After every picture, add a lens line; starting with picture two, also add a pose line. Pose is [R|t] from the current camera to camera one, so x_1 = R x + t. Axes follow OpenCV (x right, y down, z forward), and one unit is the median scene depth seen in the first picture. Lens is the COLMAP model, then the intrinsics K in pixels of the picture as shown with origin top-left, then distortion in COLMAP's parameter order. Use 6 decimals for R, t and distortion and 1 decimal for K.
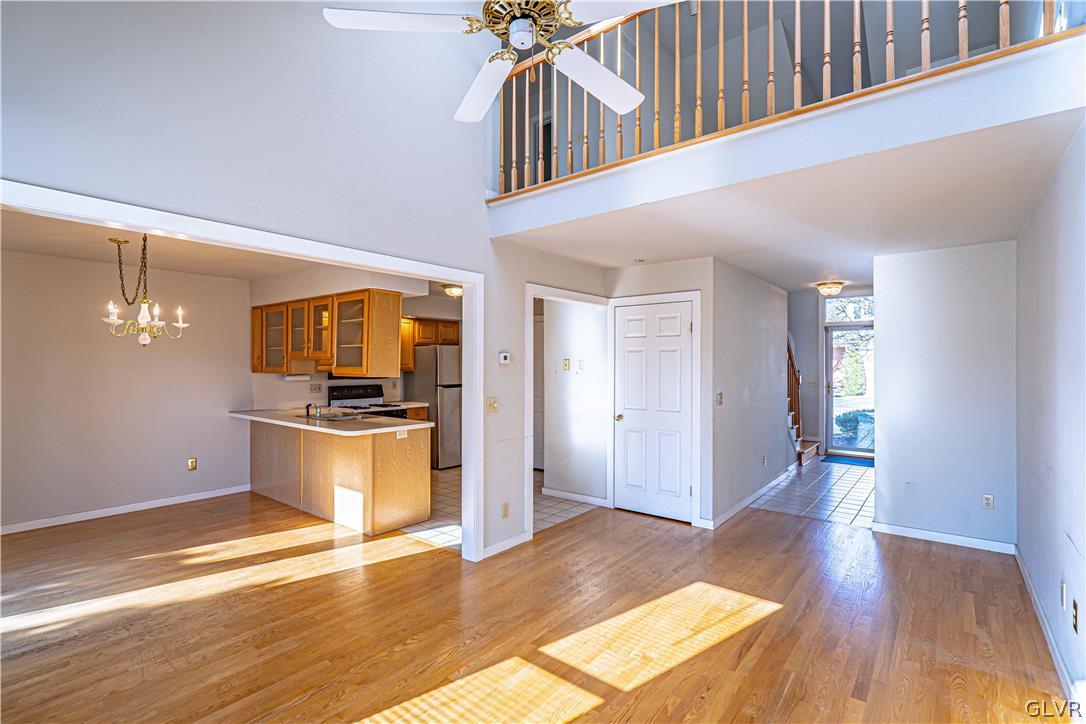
lens RADIAL K [[496.7, 0, 548.6], [0, 496.7, 361.3], [0, 0, 1]] dist [0.002378, 0.001542]
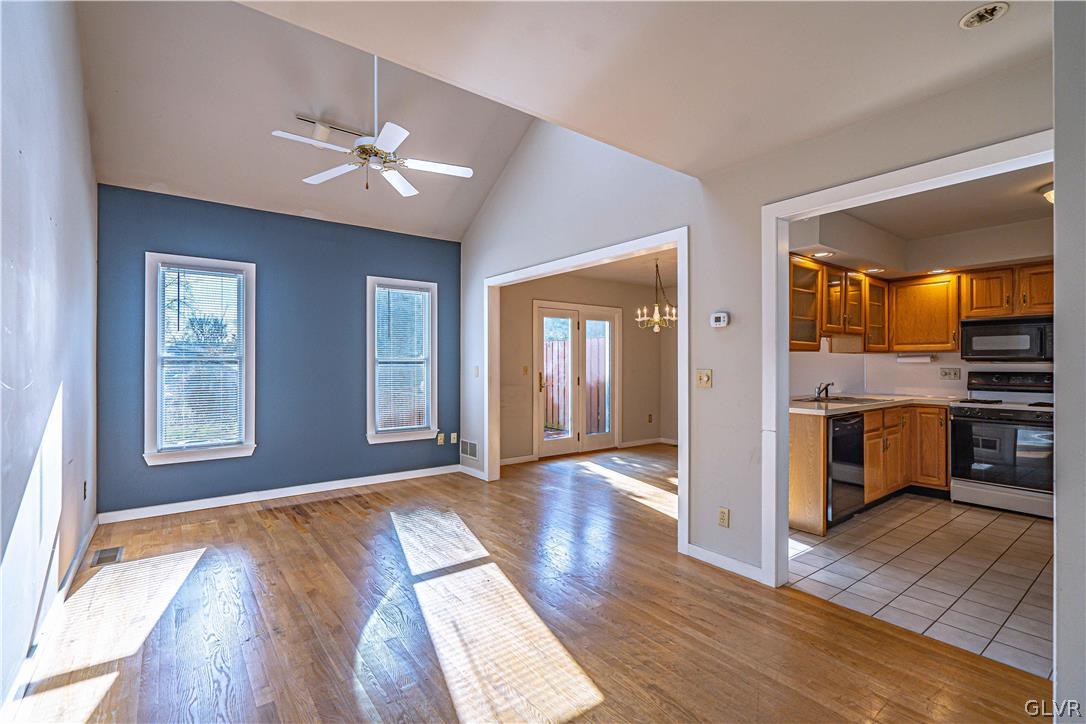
lens RADIAL K [[496.7, 0, 538.8], [0, 496.7, 357.9], [0, 0, 1]] dist [0.002378, 0.001542]
pose [[-0.250435, -0.013173, -0.968044, 0.815436], [0.003230, 0.999890, -0.014442, 0.070434], [0.968128, -0.006744, -0.250365, 1.019234]]
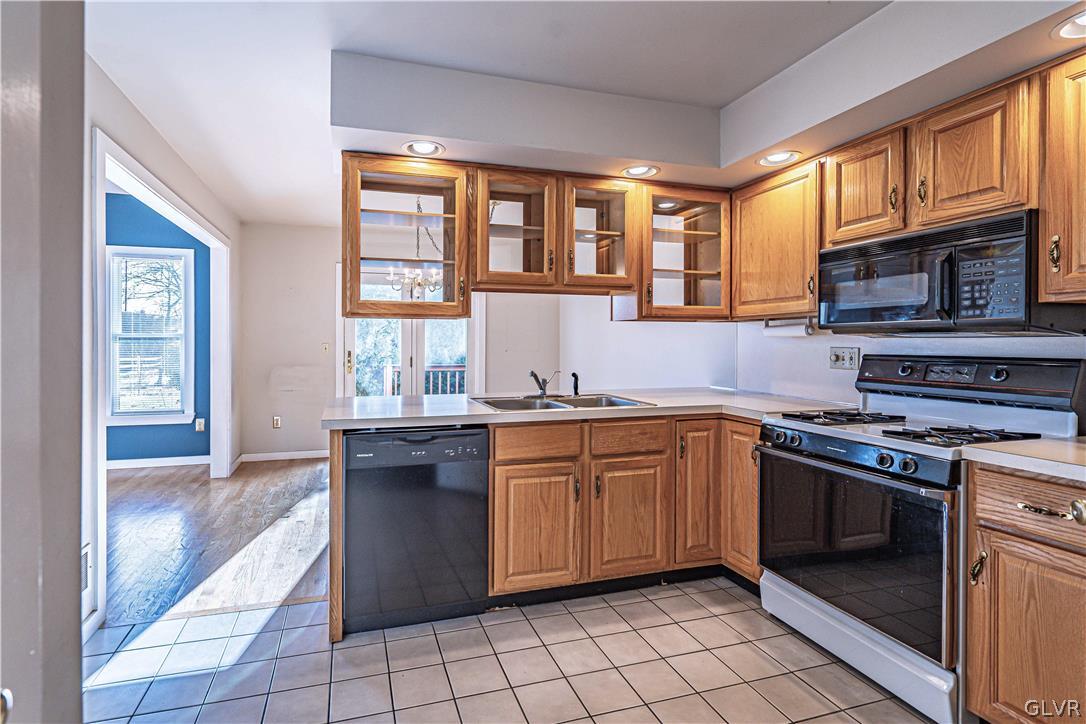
lens RADIAL K [[496.7, 0, 509.3], [0, 496.7, 343.3], [0, 0, 1]] dist [0.002378, 0.001542]
pose [[-0.590231, 0.001959, -0.807232, 0.032736], [0.003296, 0.999995, 0.000016, 0.075397], [0.807227, -0.002651, -0.590235, 1.824920]]
